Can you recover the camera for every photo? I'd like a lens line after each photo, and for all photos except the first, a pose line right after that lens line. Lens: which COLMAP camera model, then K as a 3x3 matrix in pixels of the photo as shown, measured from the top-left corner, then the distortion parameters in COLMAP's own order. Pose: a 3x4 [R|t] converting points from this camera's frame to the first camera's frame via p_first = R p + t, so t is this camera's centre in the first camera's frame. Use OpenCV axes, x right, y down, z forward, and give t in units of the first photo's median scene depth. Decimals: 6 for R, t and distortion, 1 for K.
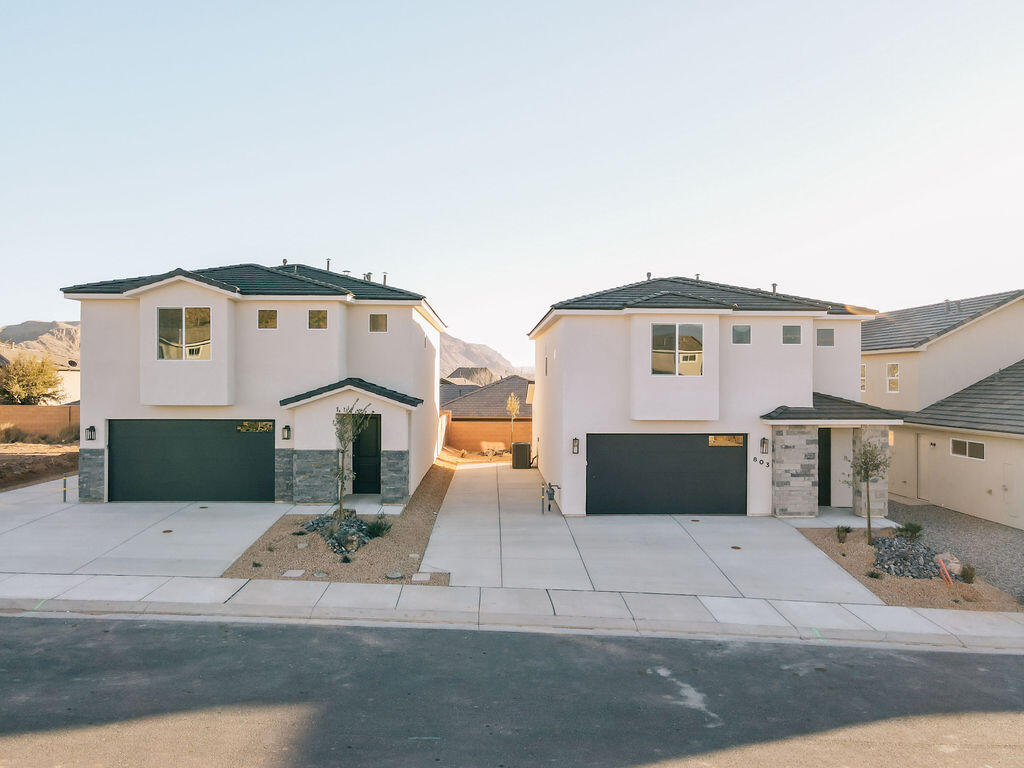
lens RADIAL K [[760.6, 0, 508.6], [0, 760.6, 377.0], [0, 0, 1]] dist [0.007486, 0.038209]
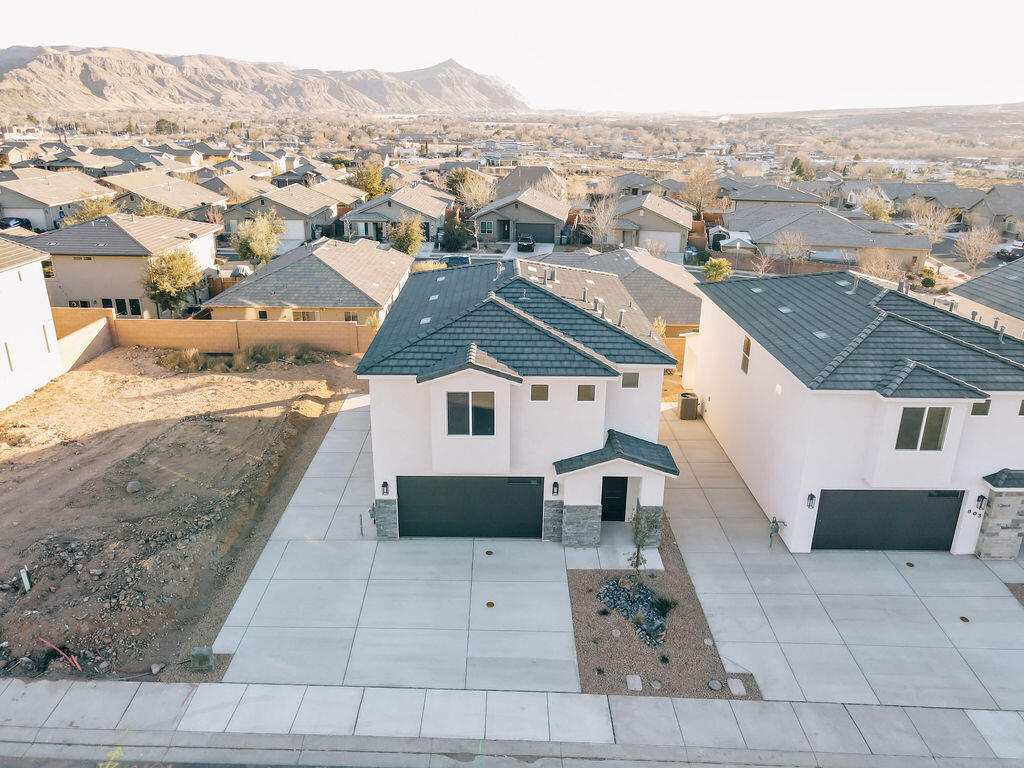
lens RADIAL K [[748.9, 0, 512.0], [0, 748.9, 384.0], [0, 0, 1]] dist [0.021162, 0.002132]
pose [[0.999899, 0.012207, -0.007233, -0.352686], [-0.008972, 0.938870, 0.344155, -0.455673], [0.010992, -0.344056, 0.938885, 0.012415]]
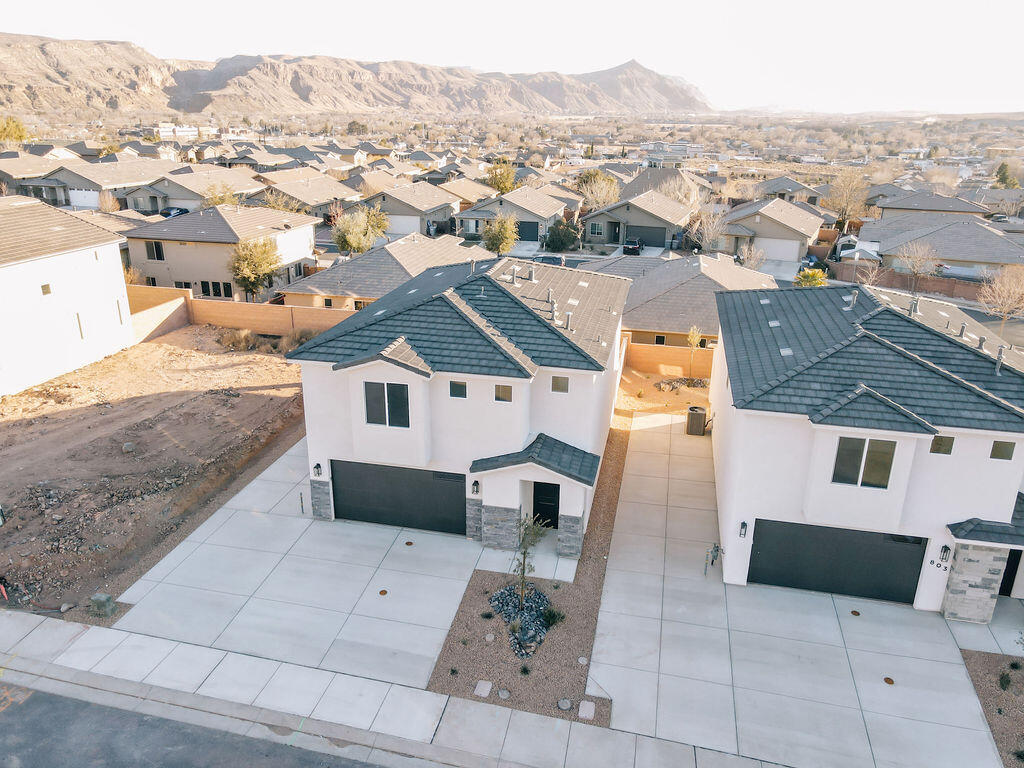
lens RADIAL K [[748.9, 0, 512.0], [0, 748.9, 384.0], [0, 0, 1]] dist [0.021162, 0.002132]
pose [[0.972144, 0.087501, -0.217437, -0.013759], [-0.007557, 0.938921, 0.344050, -0.452402], [0.234261, -0.332823, 0.913428, 0.055856]]
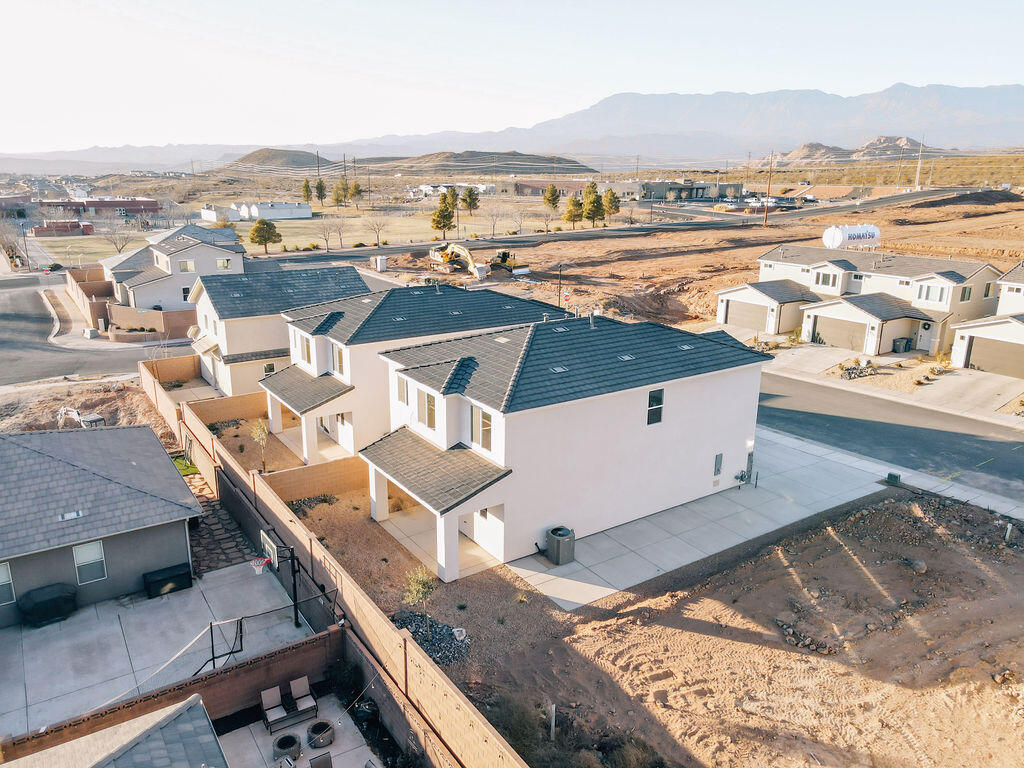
lens RADIAL K [[748.9, 0, 512.0], [0, 748.9, 384.0], [0, 0, 1]] dist [0.021162, 0.002132]
pose [[-0.550117, -0.228128, 0.803324, -1.514001], [-0.009771, 0.963656, 0.266968, -0.459866], [-0.835031, 0.139015, -0.532352, 2.234981]]
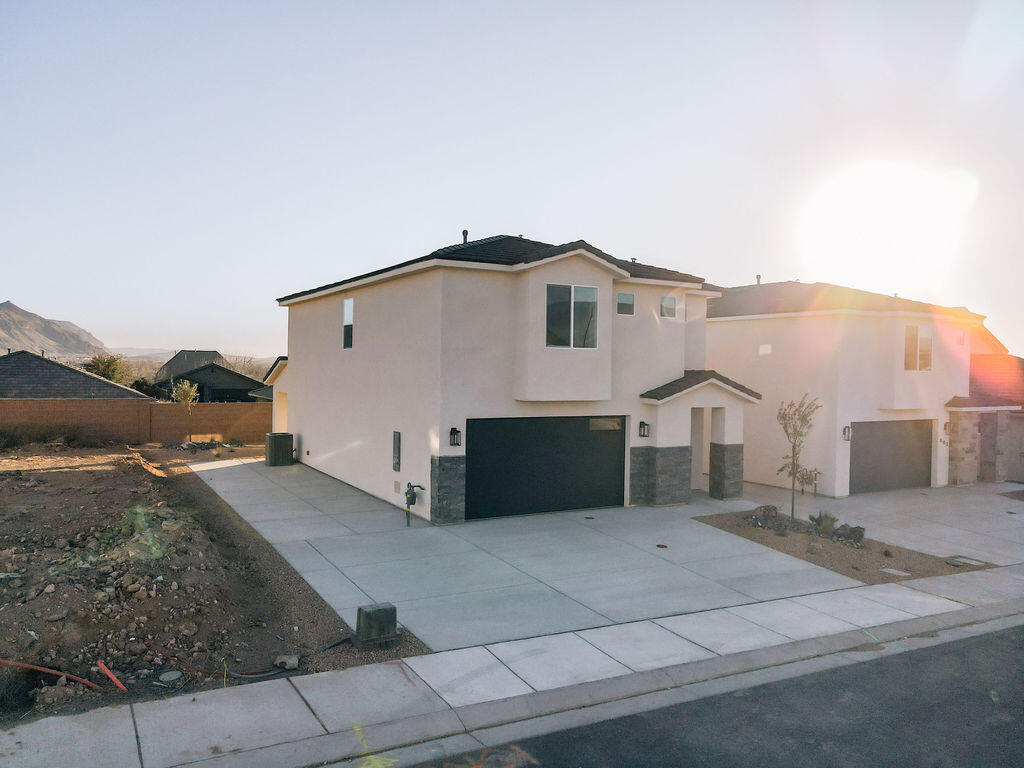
lens RADIAL K [[748.9, 0, 512.0], [0, 748.9, 384.0], [0, 0, 1]] dist [0.021162, 0.002132]
pose [[0.873913, 0.000133, 0.486082, -0.873647], [-0.013958, 0.999594, 0.024822, -0.001507], [-0.485882, -0.028477, 0.873561, 0.294250]]
